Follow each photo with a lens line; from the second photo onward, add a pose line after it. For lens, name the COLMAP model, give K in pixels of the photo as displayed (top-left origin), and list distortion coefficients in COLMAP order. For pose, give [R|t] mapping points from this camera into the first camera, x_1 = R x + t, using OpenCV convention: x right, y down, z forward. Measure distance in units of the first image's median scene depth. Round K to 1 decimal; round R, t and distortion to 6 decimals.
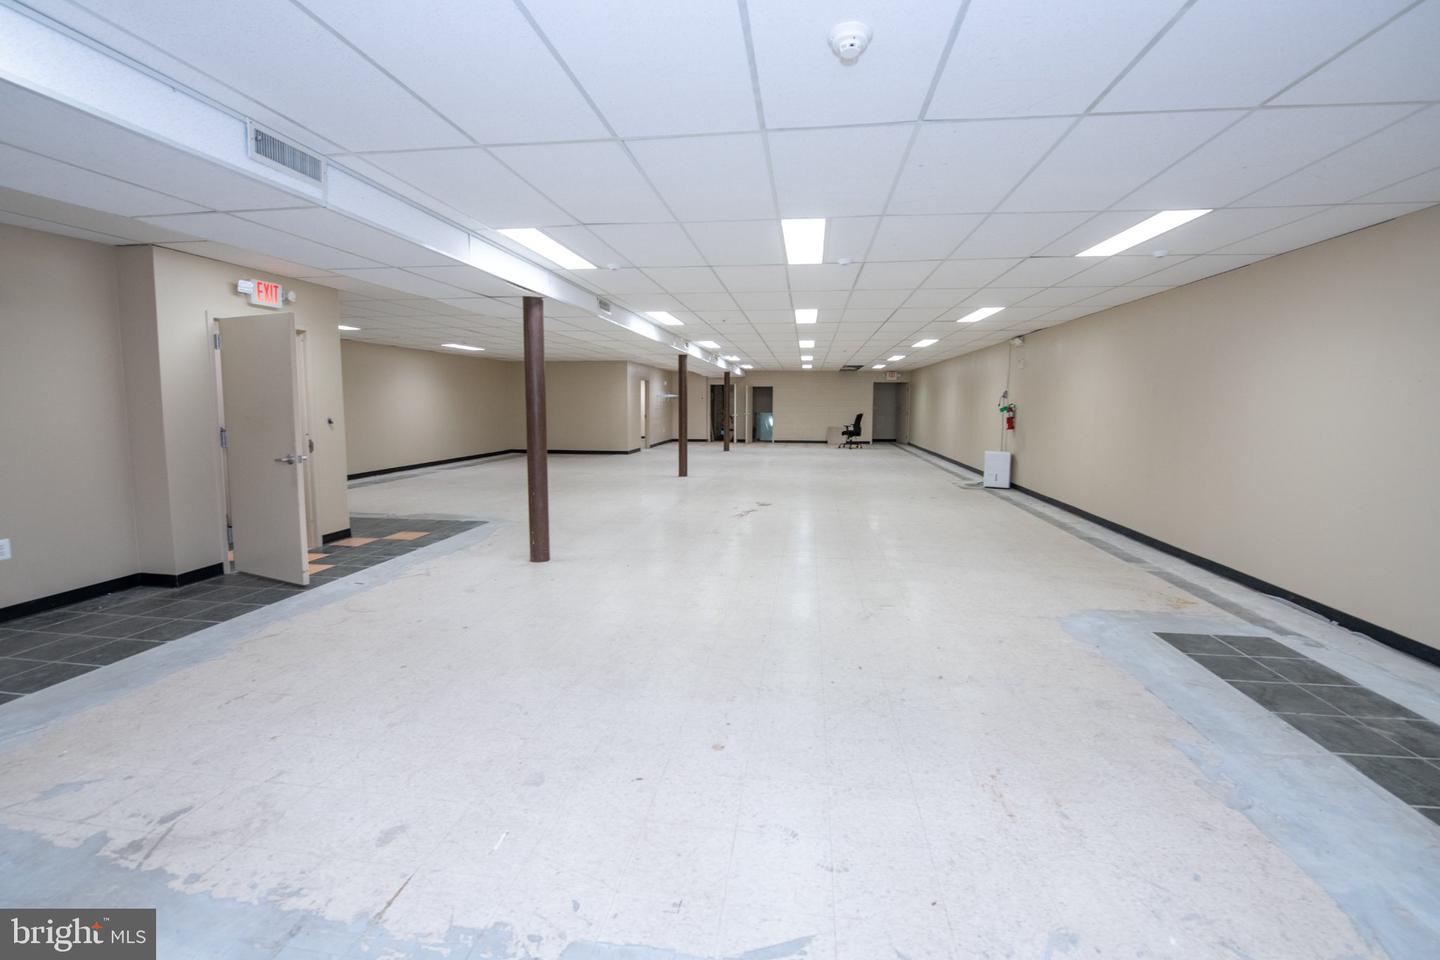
lens RADIAL K [[615.4, 0, 716.6], [0, 615.4, 486.0], [0, 0, 1]] dist [-0.019203, -0.000798]
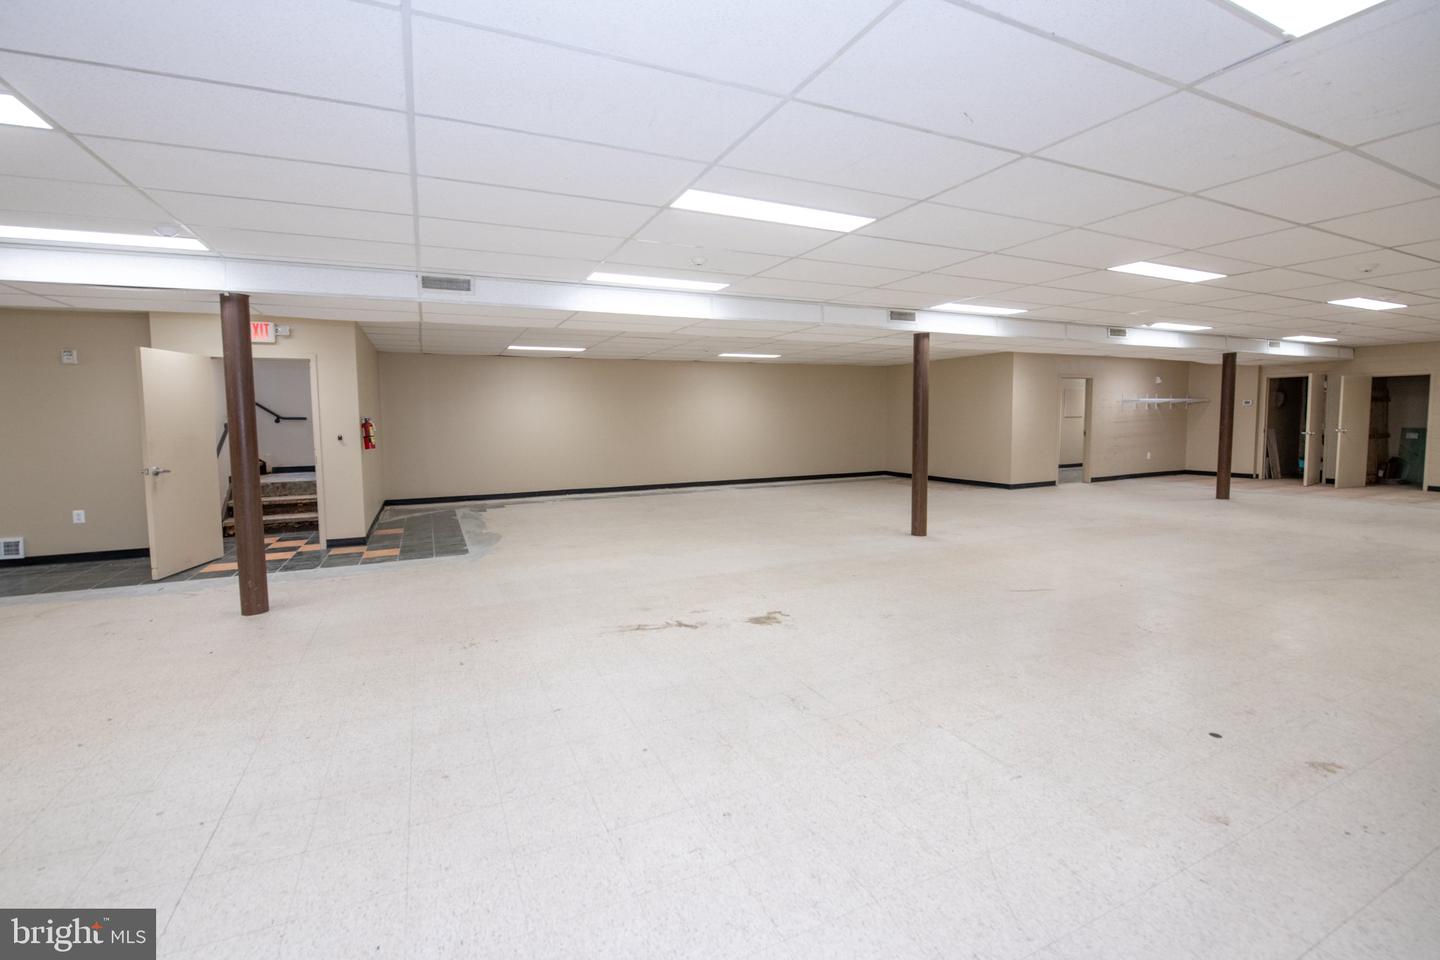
lens RADIAL K [[615.4, 0, 716.6], [0, 615.4, 486.0], [0, 0, 1]] dist [-0.019203, -0.000798]
pose [[0.533725, 0.080309, -0.841836, 0.233102], [-0.098210, 0.994631, 0.032620, -0.042703], [0.839936, 0.065266, 0.538747, 0.341156]]
